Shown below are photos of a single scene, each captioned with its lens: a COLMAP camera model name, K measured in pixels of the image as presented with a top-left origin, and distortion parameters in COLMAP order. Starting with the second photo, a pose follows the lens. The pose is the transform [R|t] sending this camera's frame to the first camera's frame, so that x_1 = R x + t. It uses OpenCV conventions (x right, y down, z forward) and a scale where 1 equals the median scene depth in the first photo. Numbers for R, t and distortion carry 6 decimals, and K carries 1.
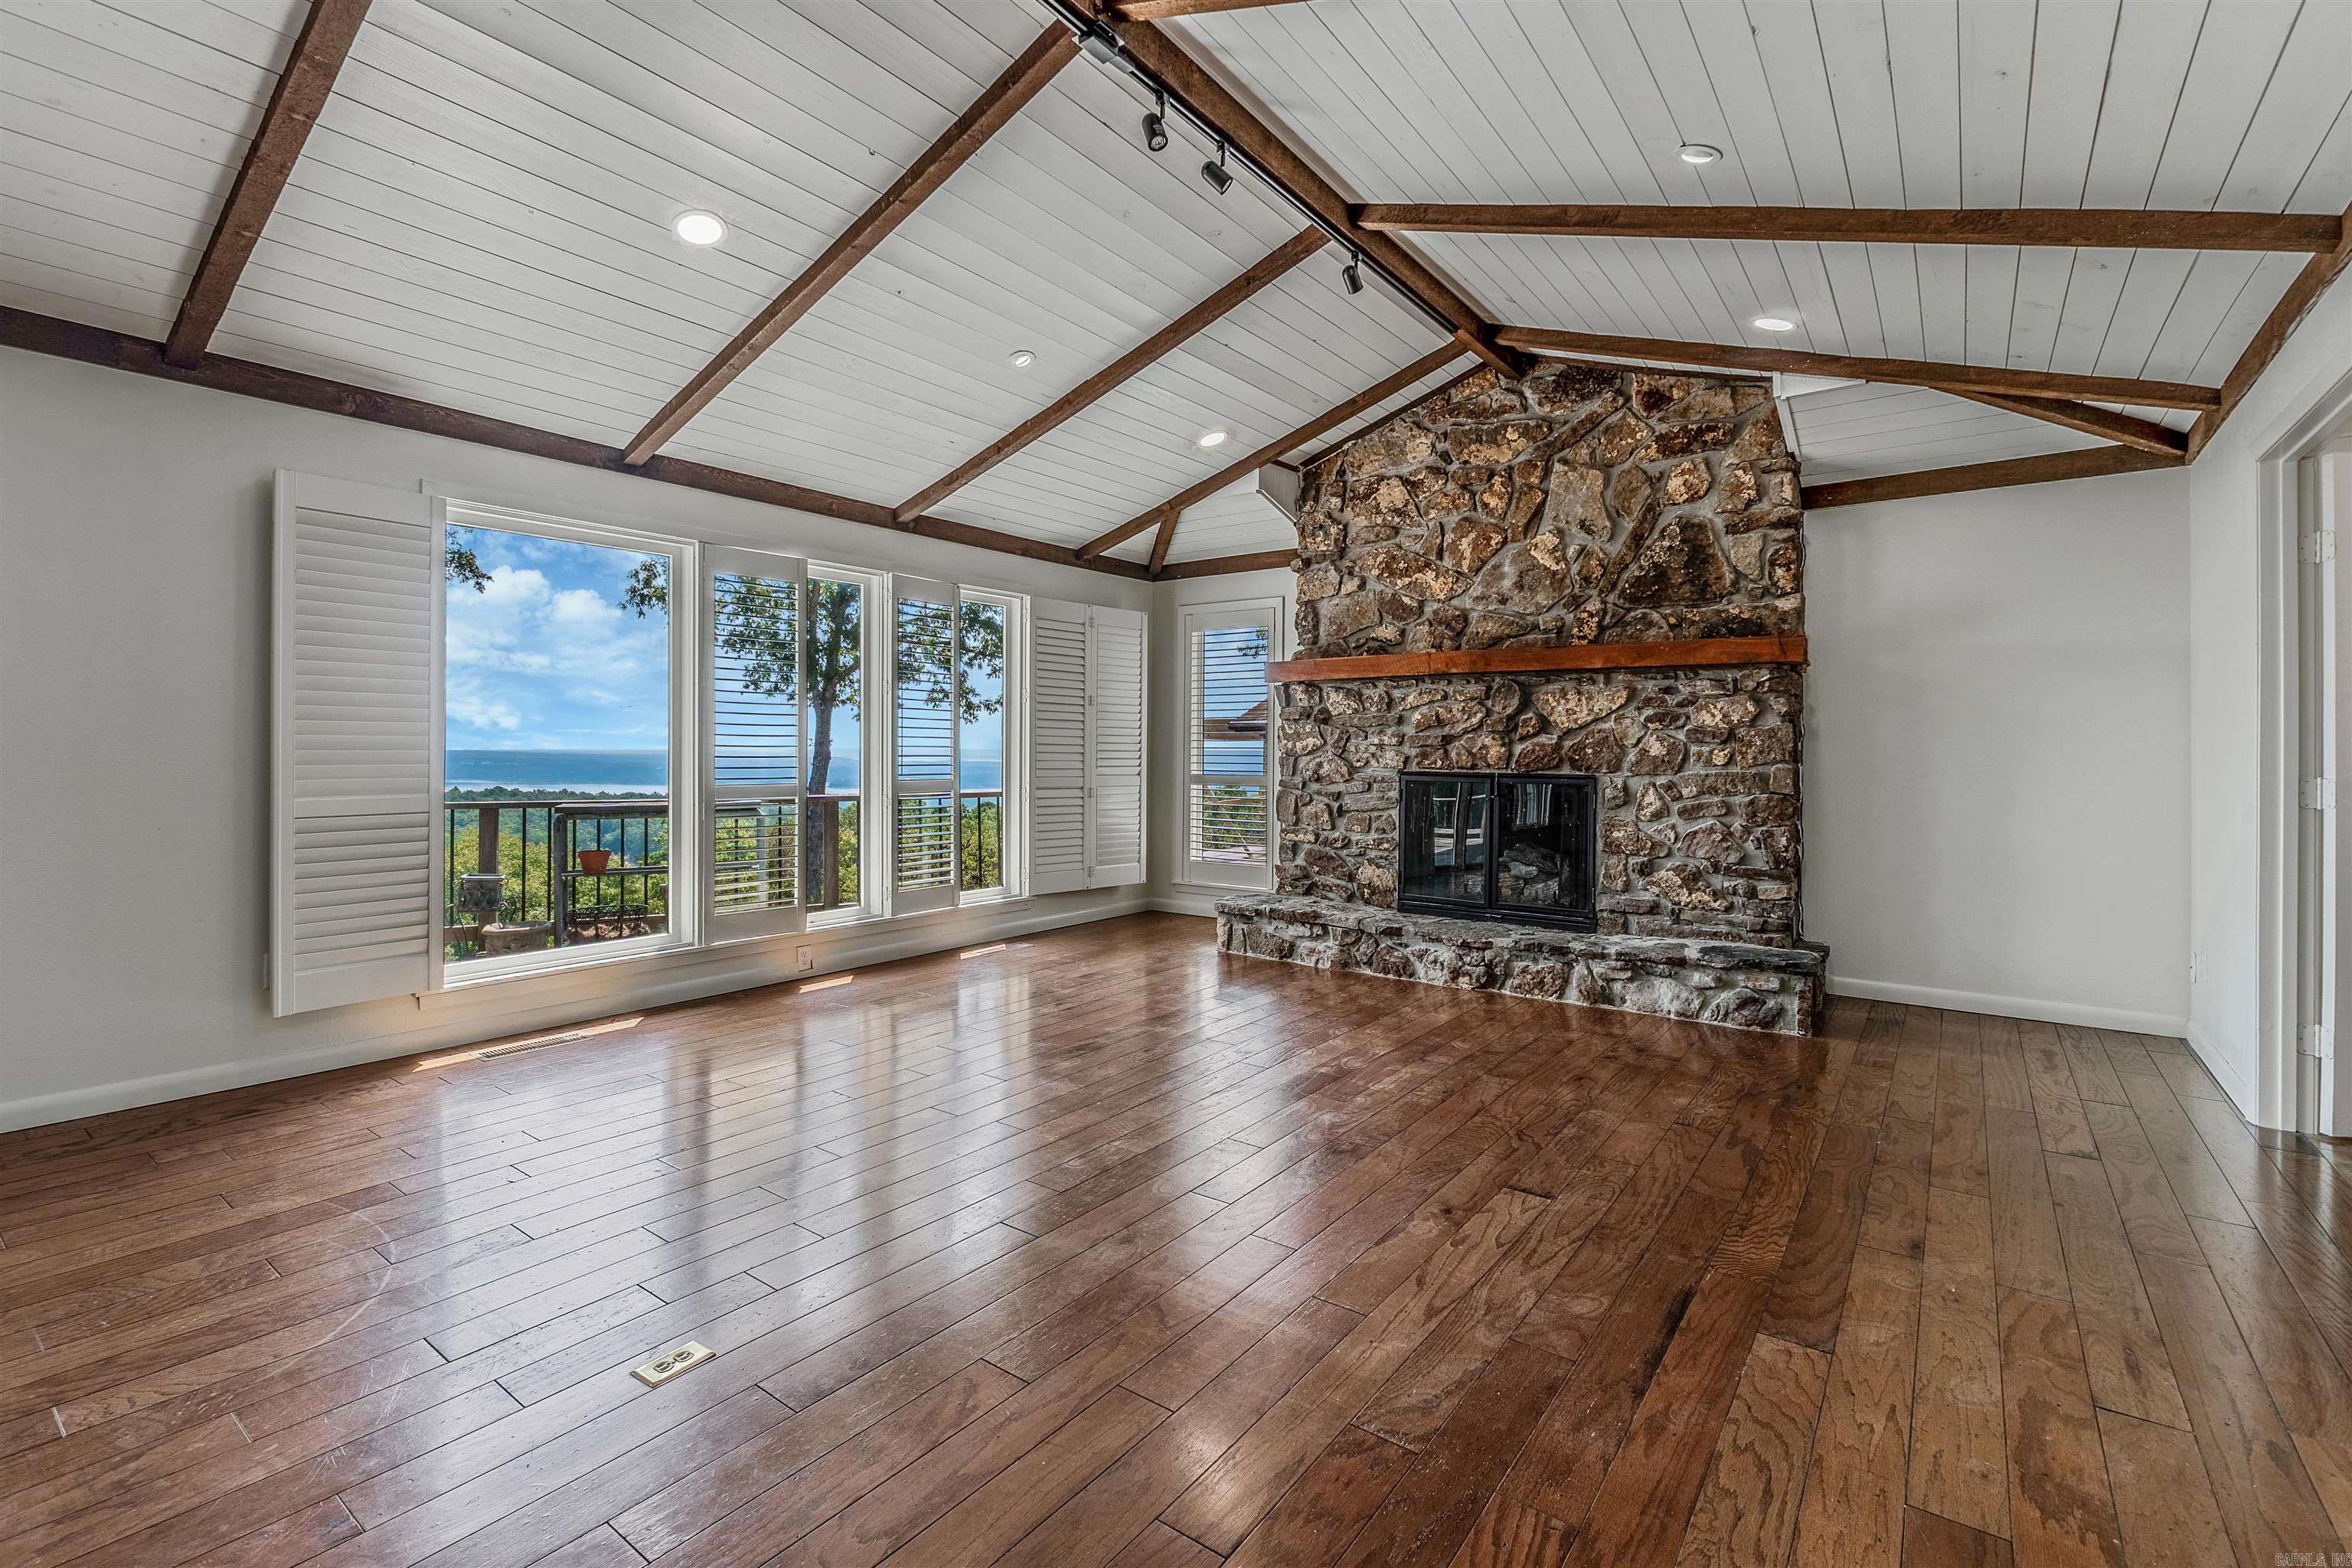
lens RADIAL K [[1053.5, 0, 1161.3], [0, 1053.5, 744.5], [0, 0, 1]] dist [-0.000360, -0.000112]
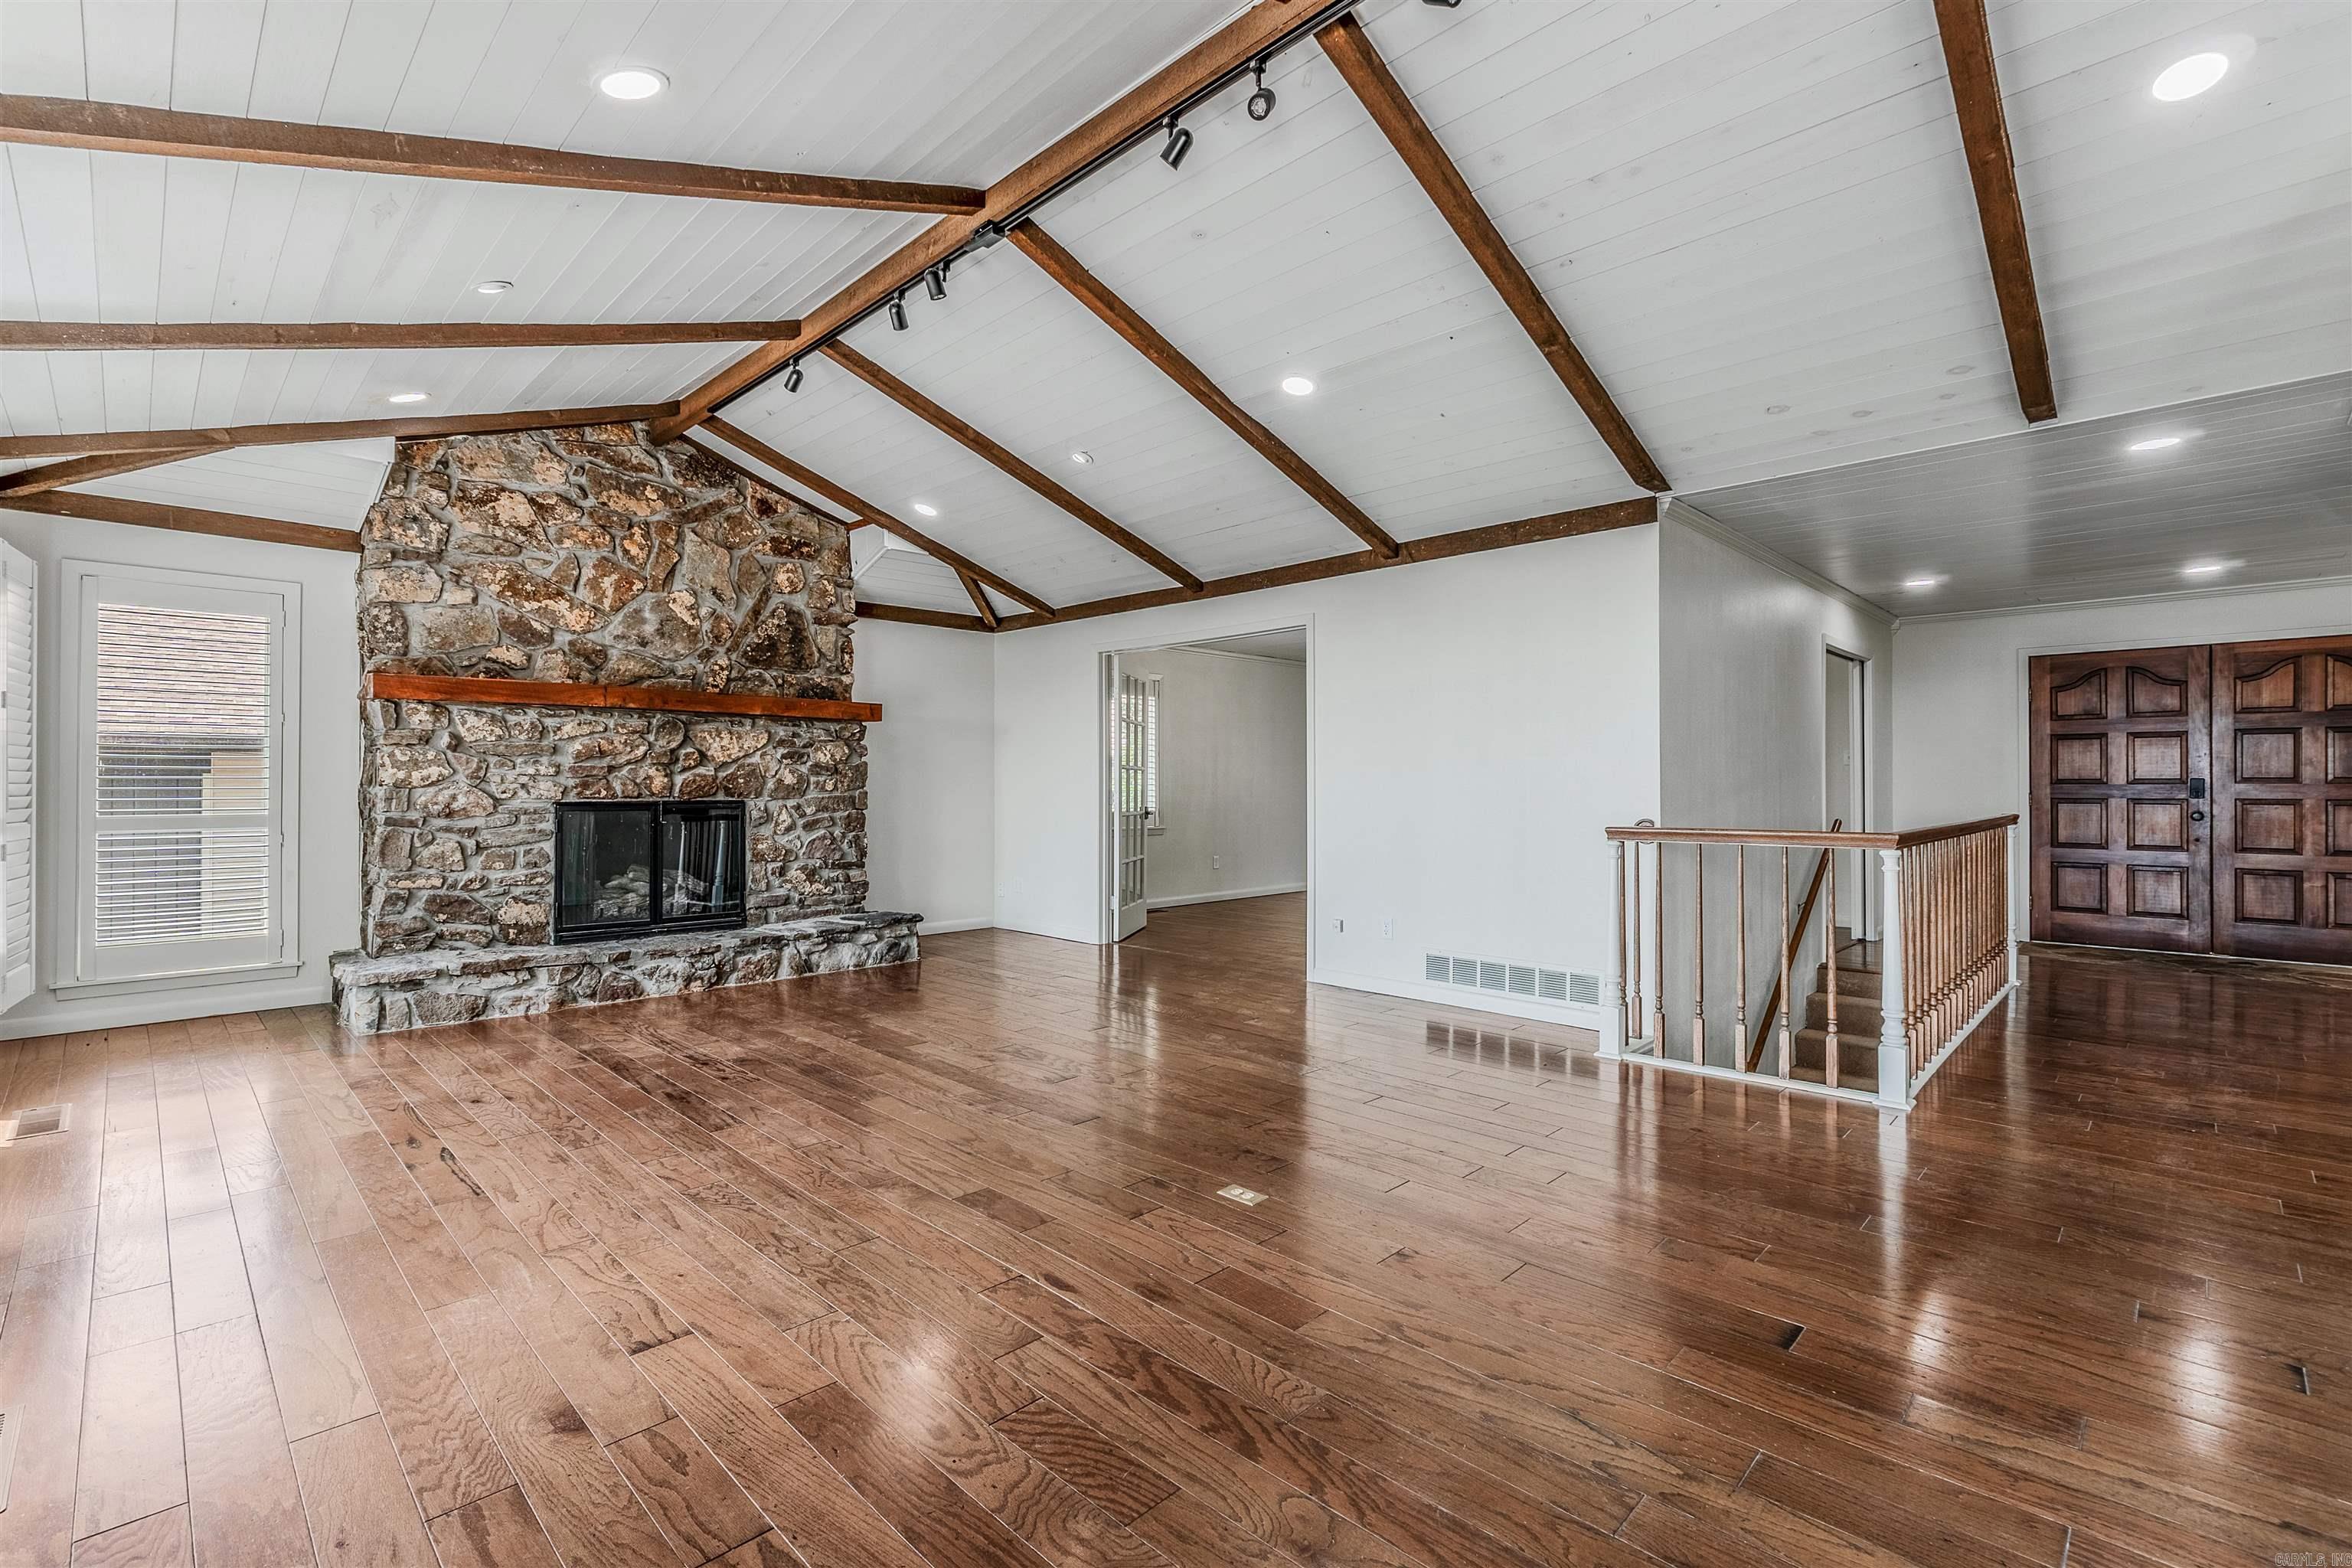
lens RADIAL K [[1043.2, 0, 1165.7], [0, 1043.2, 780.9], [0, 0, 1]] dist [-0.002349, -0.000557]
pose [[0.136314, -0.003900, 0.990658, -0.698208], [-0.004905, 0.999977, 0.004612, -0.001591], [-0.990654, -0.005488, 0.136292, 0.326932]]
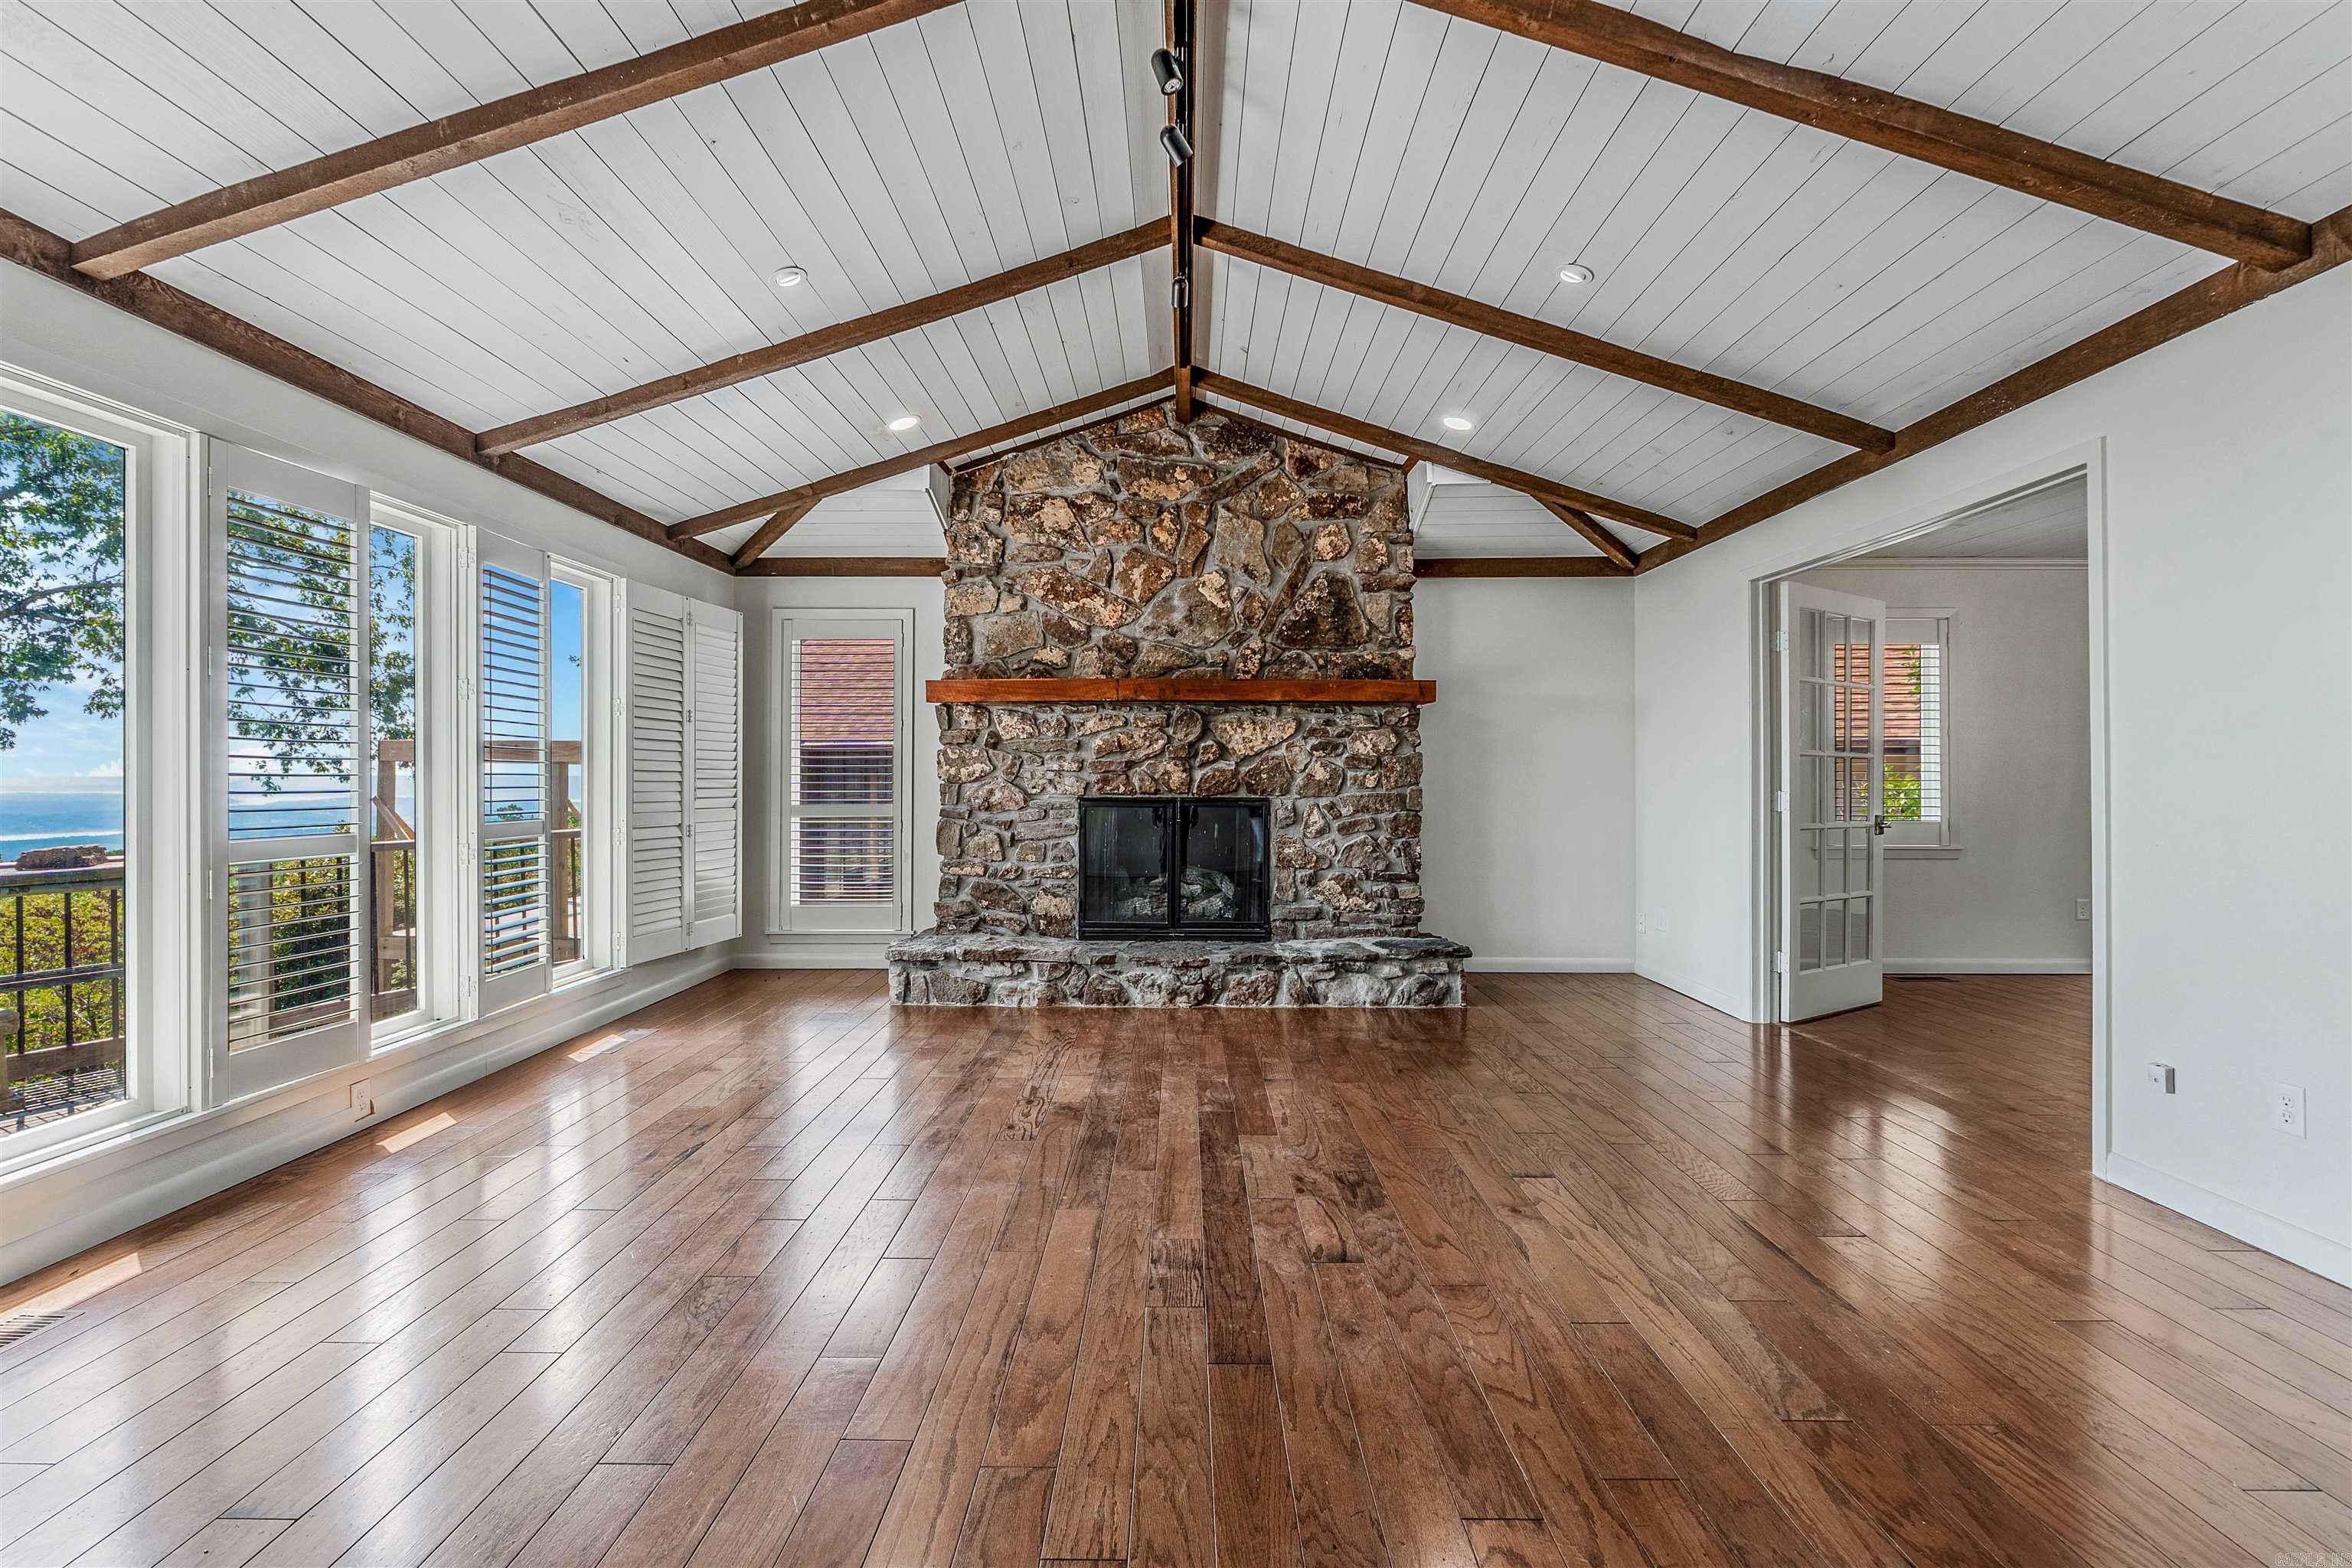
lens RADIAL K [[1044.8, 0, 1168.5], [0, 1044.8, 771.7], [0, 0, 1]] dist [-0.002995, -0.000610]
pose [[0.804266, -0.002252, 0.594265, -0.306058], [0.001348, 0.999997, 0.001964, -0.000594], [-0.594268, -0.000779, 0.804267, 0.175156]]
